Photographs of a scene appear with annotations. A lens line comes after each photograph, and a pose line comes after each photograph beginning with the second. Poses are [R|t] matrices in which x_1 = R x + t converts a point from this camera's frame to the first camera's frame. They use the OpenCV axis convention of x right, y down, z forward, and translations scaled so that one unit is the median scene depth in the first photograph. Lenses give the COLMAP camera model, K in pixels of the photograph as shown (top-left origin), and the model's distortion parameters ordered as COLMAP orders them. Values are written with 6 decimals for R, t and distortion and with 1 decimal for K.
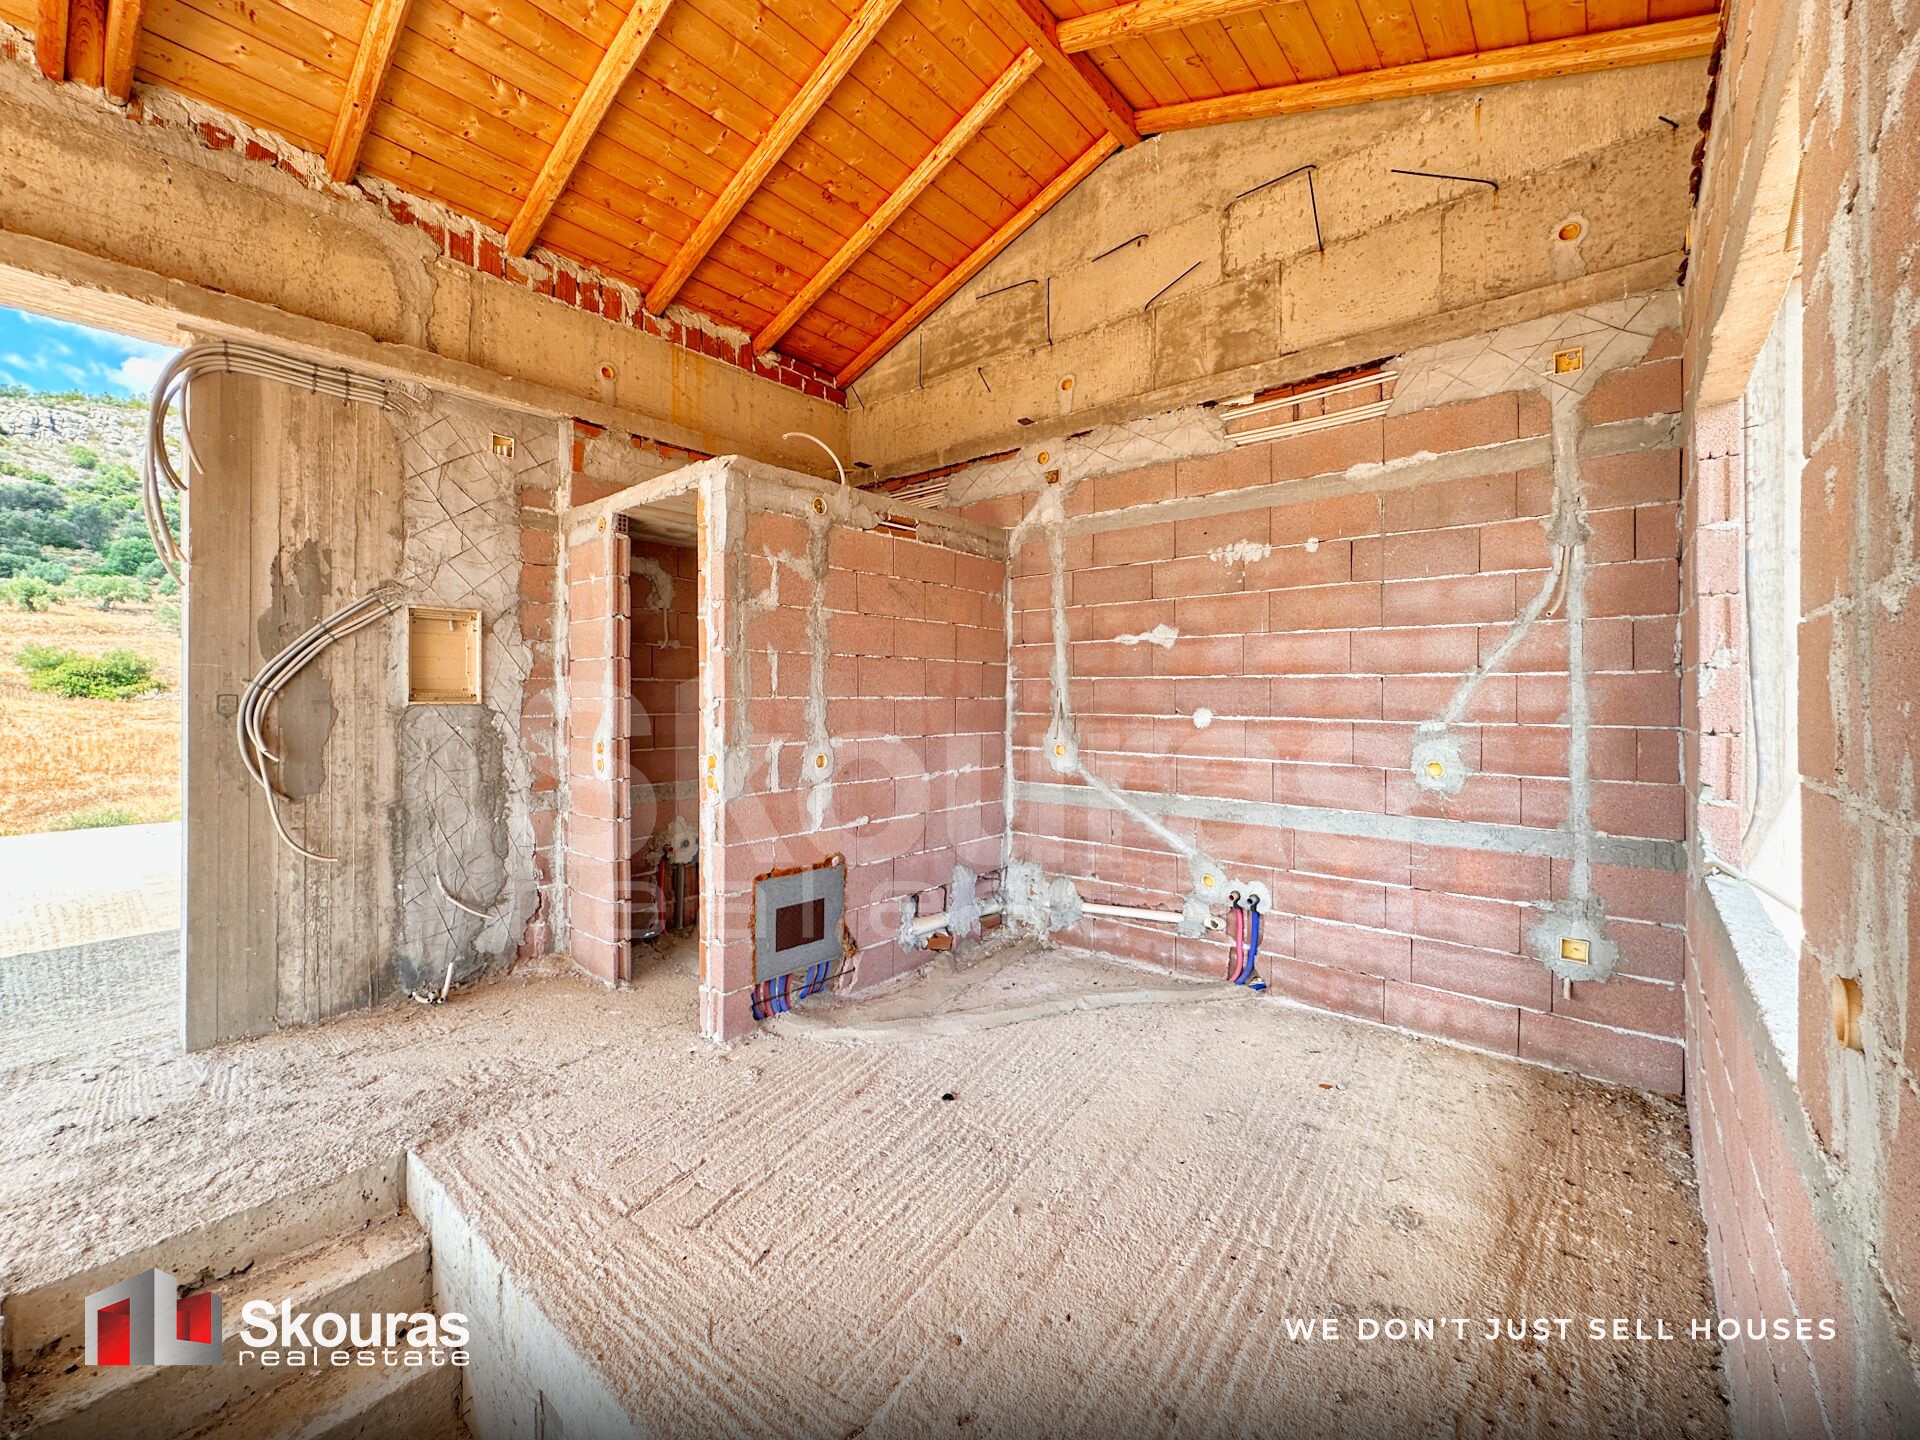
lens RADIAL K [[779.2, 0, 959.9], [0, 779.2, 698.0], [0, 0, 1]] dist [-0.002993, 0.001072]
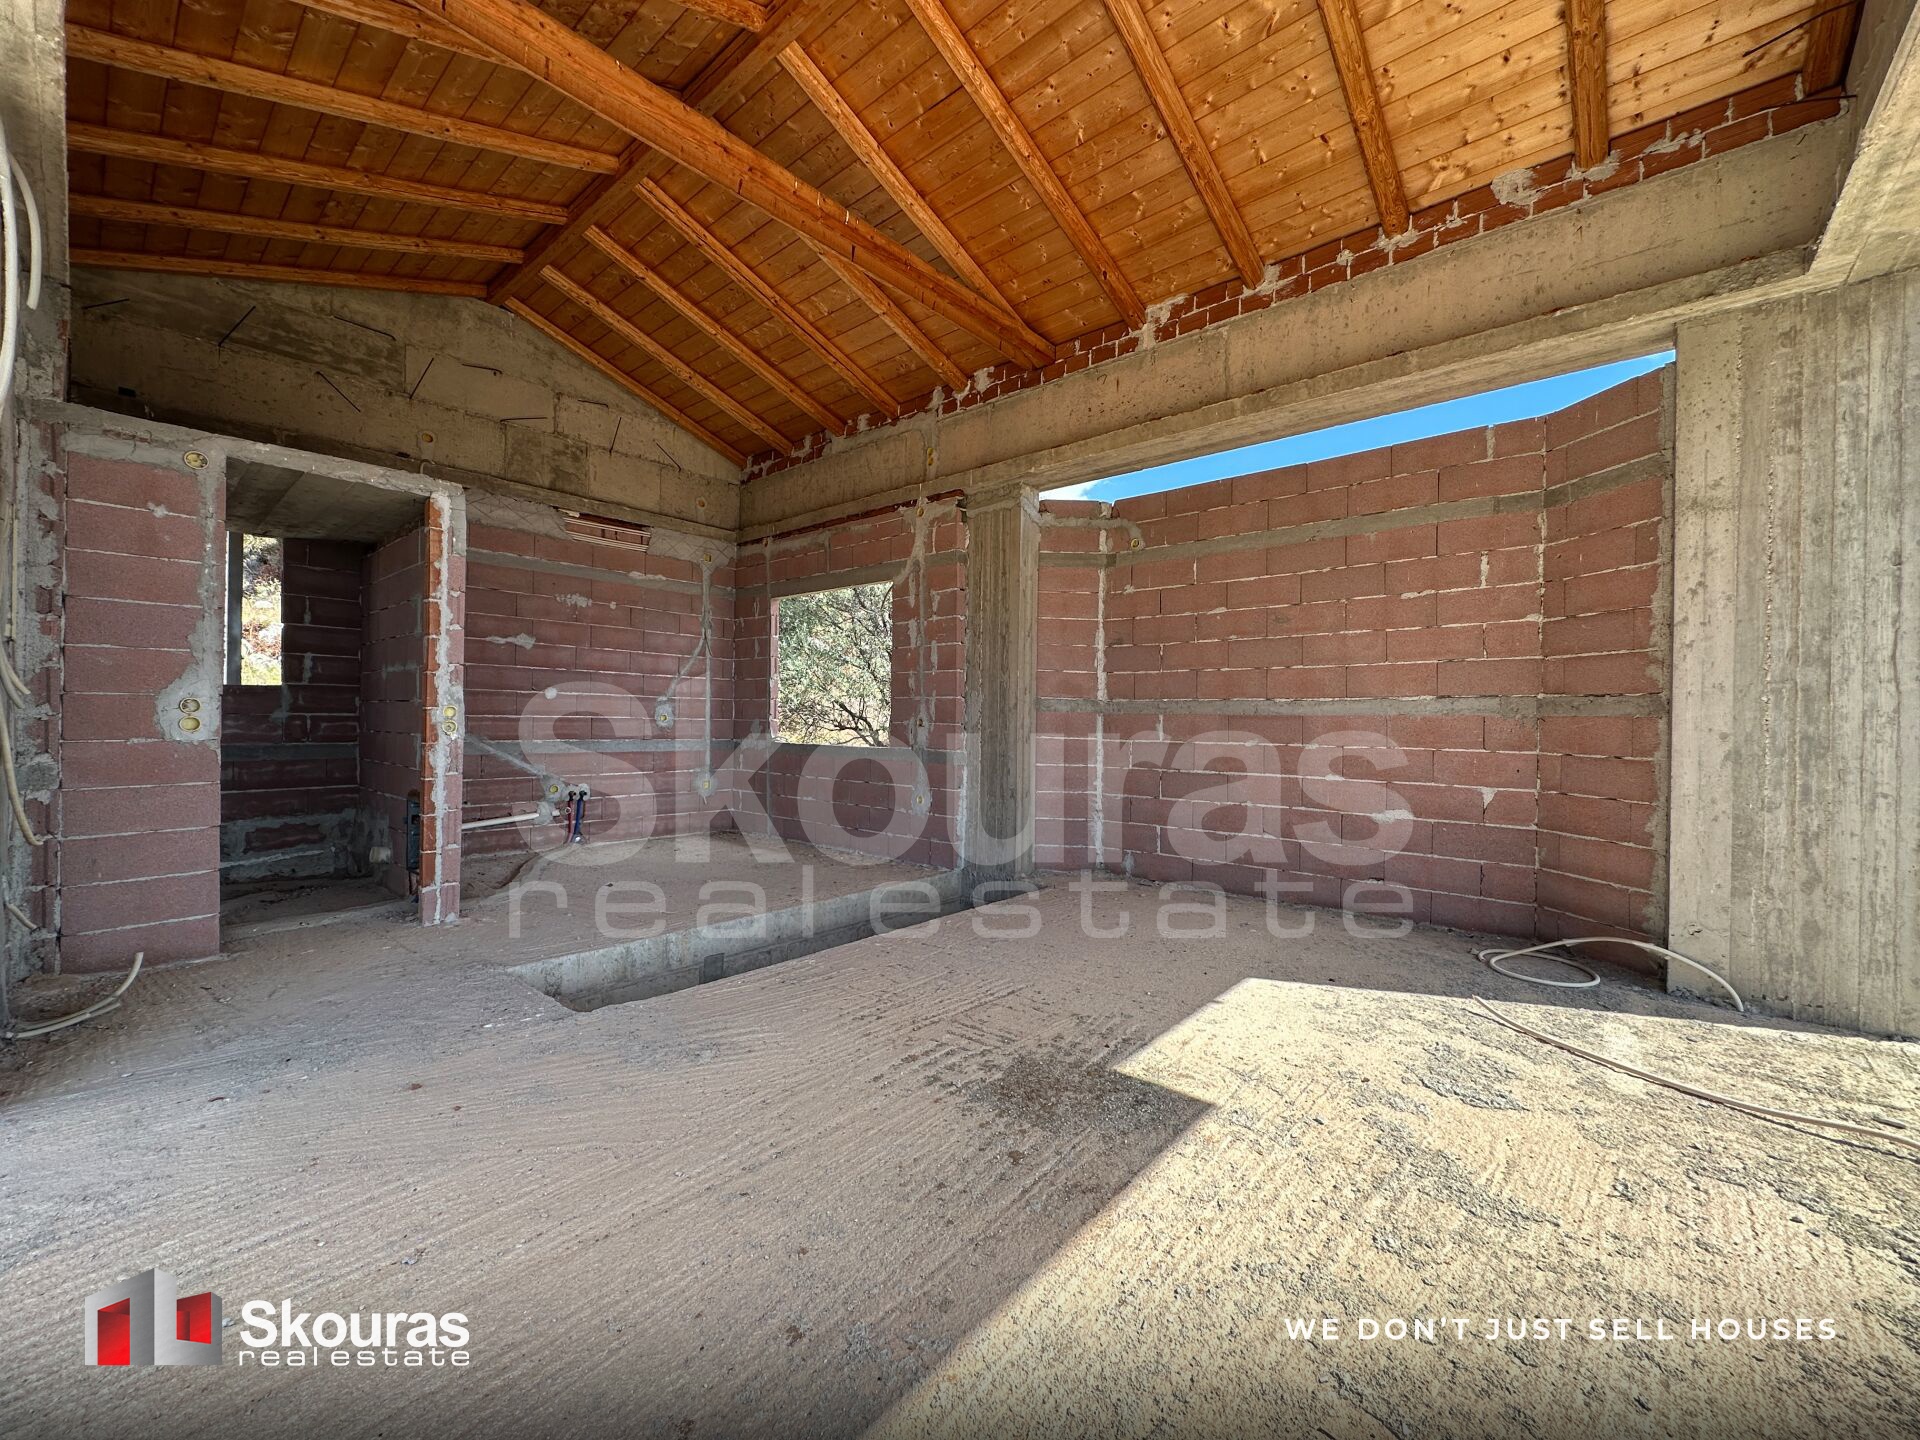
lens RADIAL K [[764.0, 0, 959.7], [0, 764.0, 717.2], [0, 0, 1]] dist [-0.001612, 0.000277]
pose [[0.014318, -0.000391, 0.999897, -1.373158], [-0.012786, 0.999918, 0.000574, 0.067850], [-0.999816, -0.012793, 0.014312, 0.095474]]
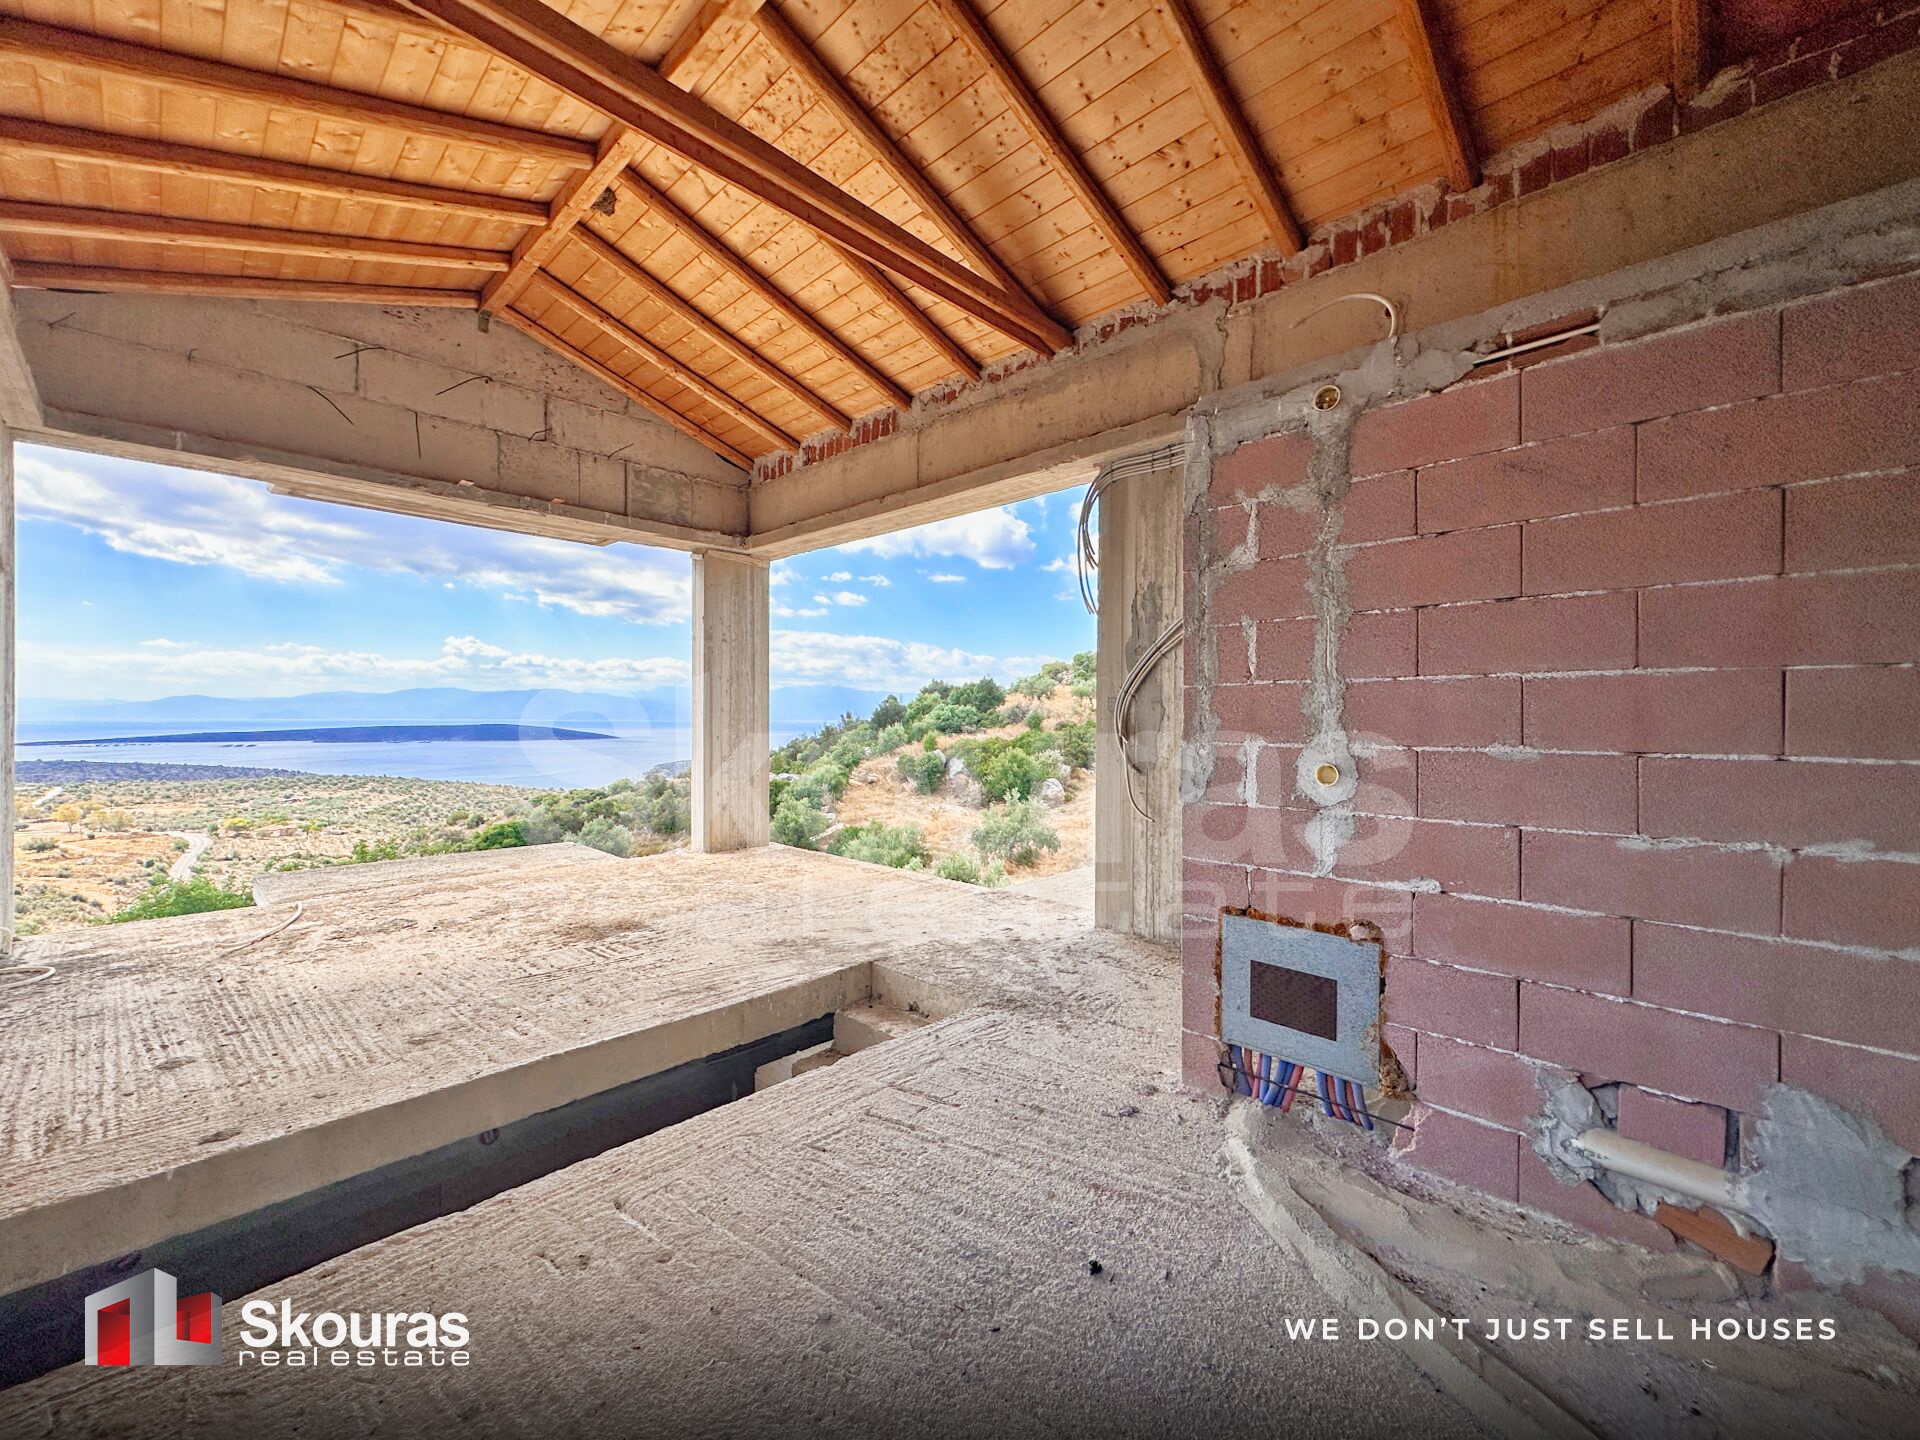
lens RADIAL K [[773.5, 0, 960.1], [0, 773.5, 717.2], [0, 0, 1]] dist [-0.002885, 0.000981]
pose [[-0.066636, -0.001468, -0.997776, 0.482864], [-0.004182, 0.999991, -0.001192, 0.031683], [0.997769, 0.004094, -0.066641, 0.685158]]
